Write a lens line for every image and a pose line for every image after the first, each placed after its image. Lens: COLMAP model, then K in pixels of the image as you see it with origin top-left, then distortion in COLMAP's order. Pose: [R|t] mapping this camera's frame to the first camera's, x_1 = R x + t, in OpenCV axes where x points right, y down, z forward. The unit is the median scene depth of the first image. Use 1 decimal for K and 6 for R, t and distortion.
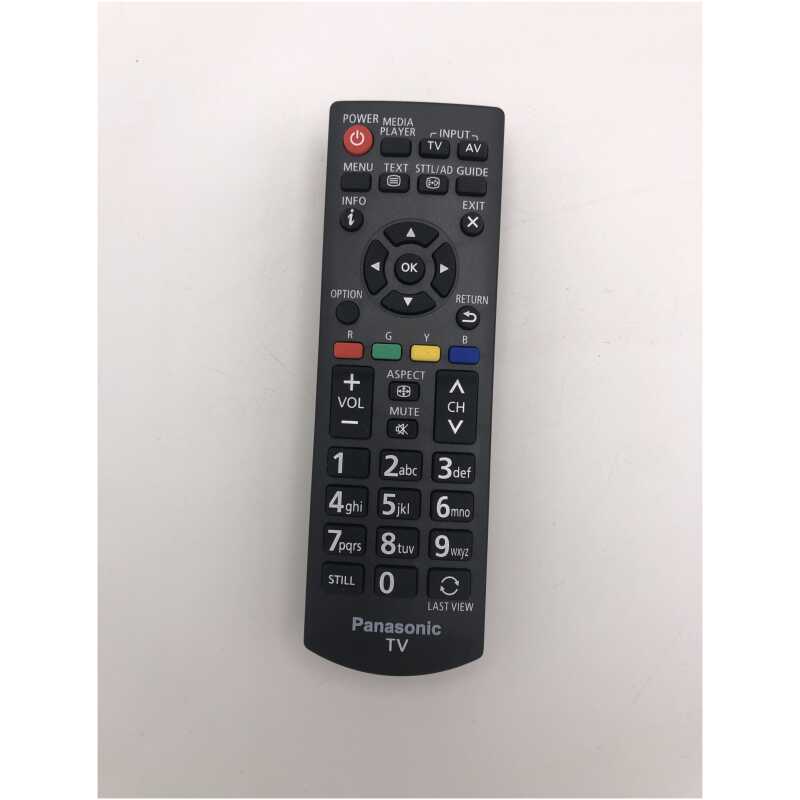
lens RADIAL K [[698.8, 0, 400.0], [0, 698.8, 400.0], [0, 0, 1]] dist [0.096542, 0.001598]
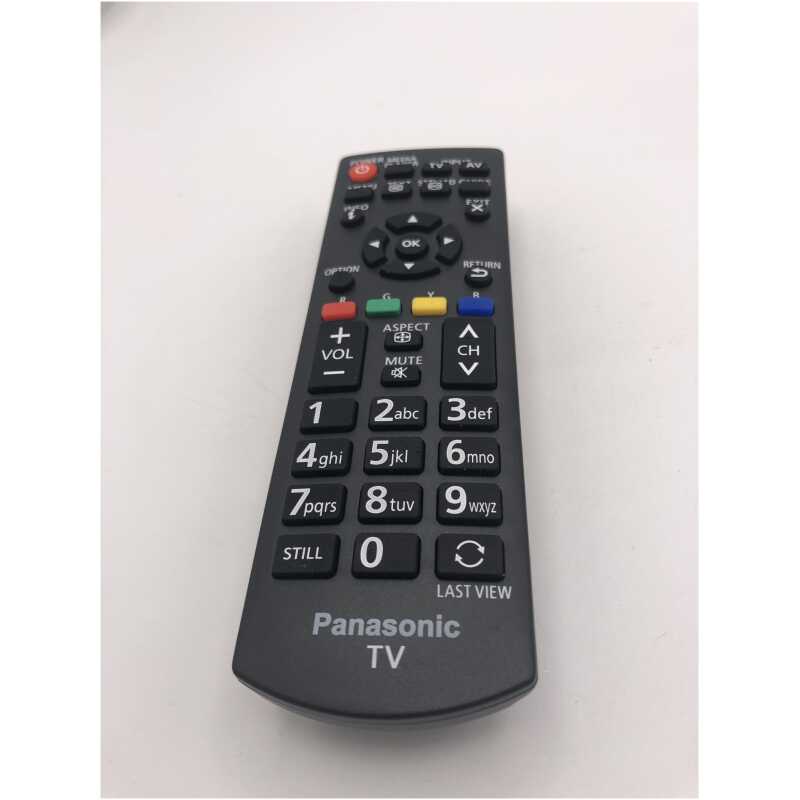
lens RADIAL K [[698.8, 0, 400.0], [0, 698.8, 400.0], [0, 0, 1]] dist [0.096542, 0.001598]
pose [[0.996406, -0.039057, -0.075162, 0.060263], [-0.016948, 0.777478, -0.628682, 0.550841], [0.082991, 0.627697, 0.774022, 0.414857]]
